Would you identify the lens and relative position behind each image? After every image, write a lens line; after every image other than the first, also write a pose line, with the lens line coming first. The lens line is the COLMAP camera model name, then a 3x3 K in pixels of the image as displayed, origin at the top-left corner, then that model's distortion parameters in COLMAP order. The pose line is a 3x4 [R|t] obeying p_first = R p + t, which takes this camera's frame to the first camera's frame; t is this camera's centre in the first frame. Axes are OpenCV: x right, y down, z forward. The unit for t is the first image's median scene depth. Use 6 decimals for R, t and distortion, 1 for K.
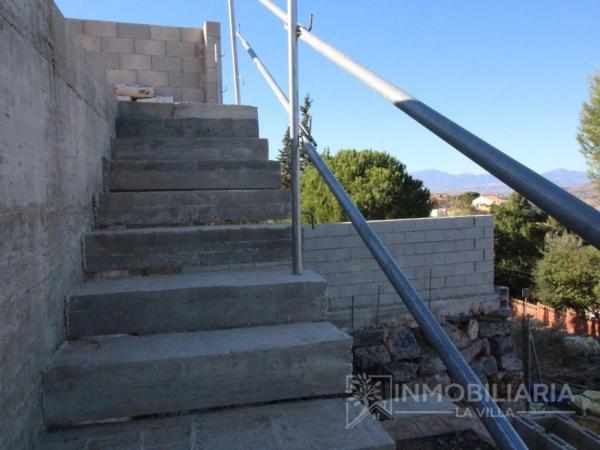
lens RADIAL K [[489.4, 0, 296.6], [0, 489.4, 222.4], [0, 0, 1]] dist [0.014471, -0.013917]
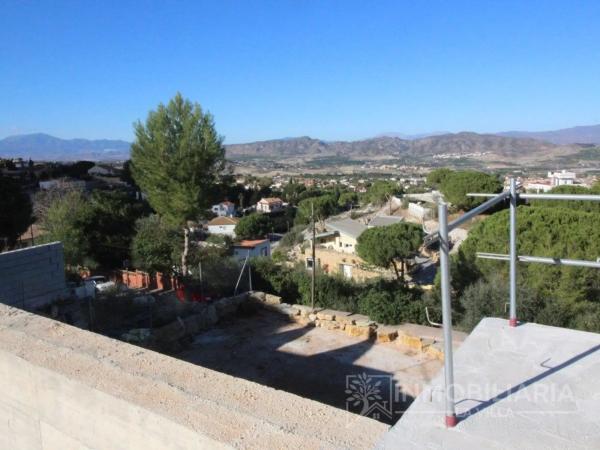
lens RADIAL K [[489.4, 0, 296.6], [0, 489.4, 222.4], [0, 0, 1]] dist [0.014471, -0.013917]
pose [[0.736196, -0.098936, 0.669498, -0.052354], [0.053287, 0.994659, 0.088391, -0.079158], [-0.674668, -0.029398, 0.737536, -0.330730]]
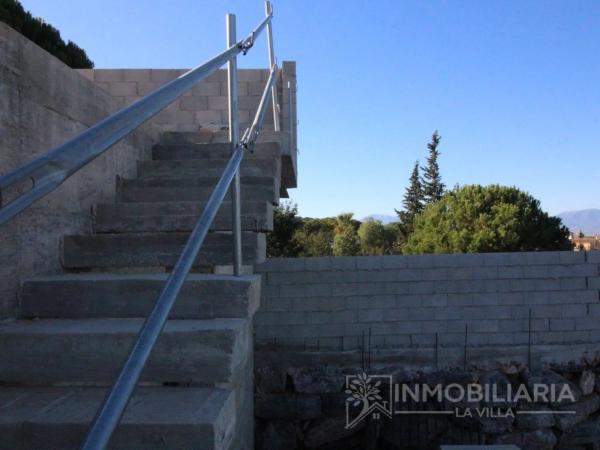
lens RADIAL K [[489.4, 0, 296.6], [0, 489.4, 222.4], [0, 0, 1]] dist [0.014471, -0.013917]
pose [[0.961908, 0.002182, -0.273365, 0.043301], [-0.024711, 0.996568, -0.078998, 0.007683], [0.272254, 0.082744, 0.958661, 0.003302]]
